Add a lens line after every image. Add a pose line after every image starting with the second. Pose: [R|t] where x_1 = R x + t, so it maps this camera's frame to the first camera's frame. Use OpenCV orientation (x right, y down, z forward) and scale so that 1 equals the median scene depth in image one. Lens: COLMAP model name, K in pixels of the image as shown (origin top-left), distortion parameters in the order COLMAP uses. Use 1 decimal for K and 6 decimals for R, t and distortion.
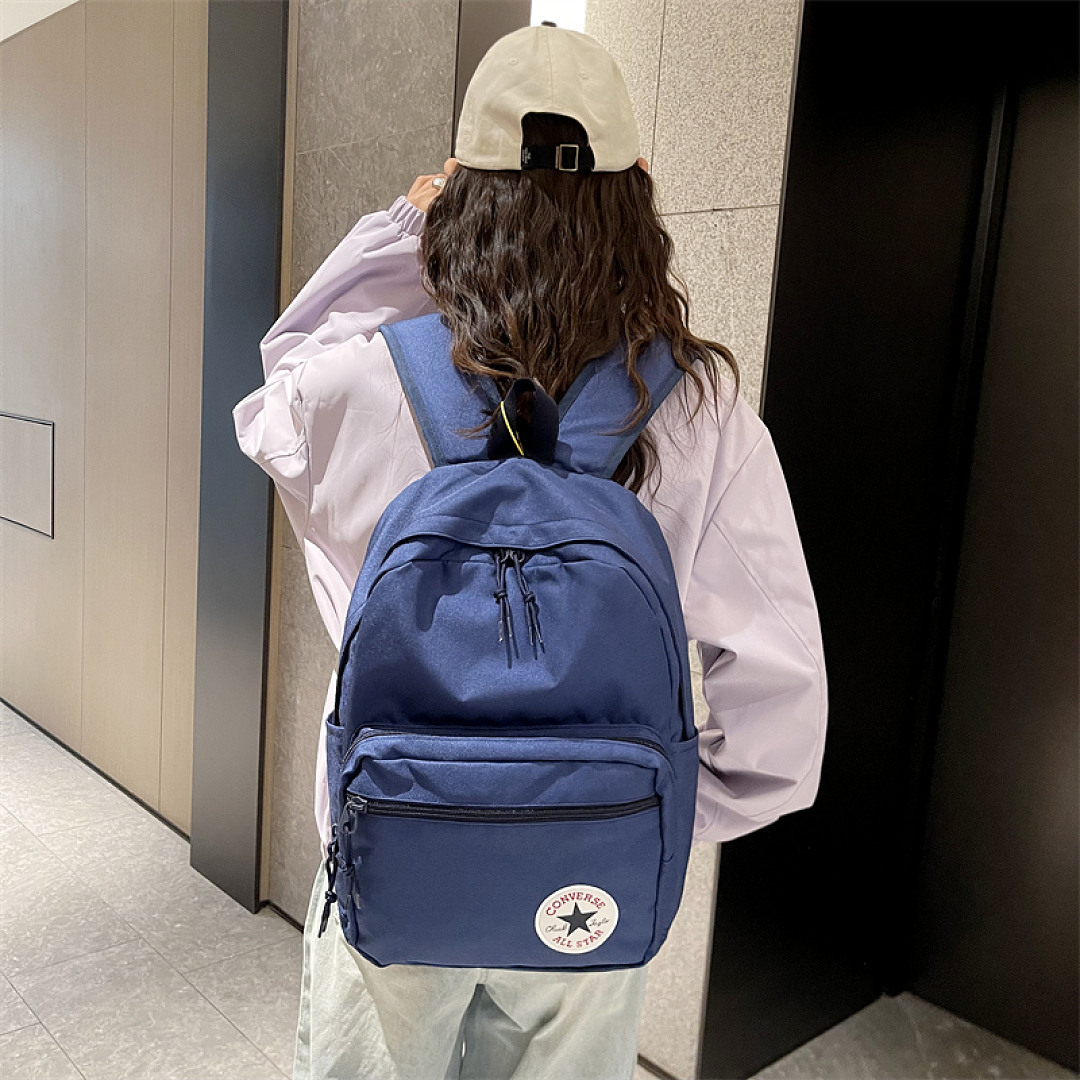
lens RADIAL K [[1100.8, 0, 522.7], [0, 1100.8, 550.1], [0, 0, 1]] dist [0.025751, 0.000000]
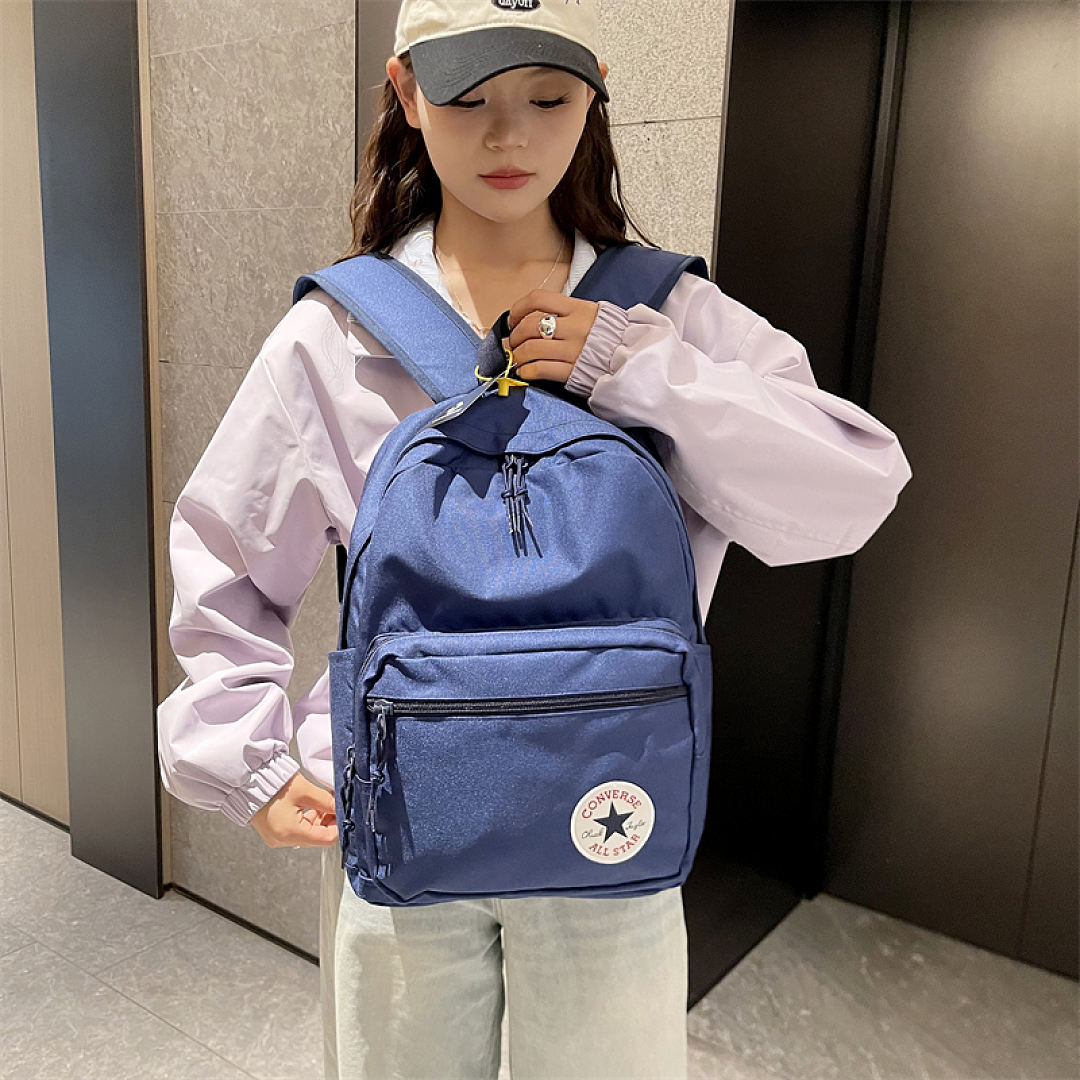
lens RADIAL K [[1100.8, 0, 524.2], [0, 1100.8, 550.4], [0, 0, 1]] dist [0.025751, 0.000000]
pose [[0.980323, -0.066774, 0.185765, -0.112061], [0.055186, 0.996234, 0.066872, -0.008798], [-0.189531, -0.055305, 0.980316, 0.057178]]
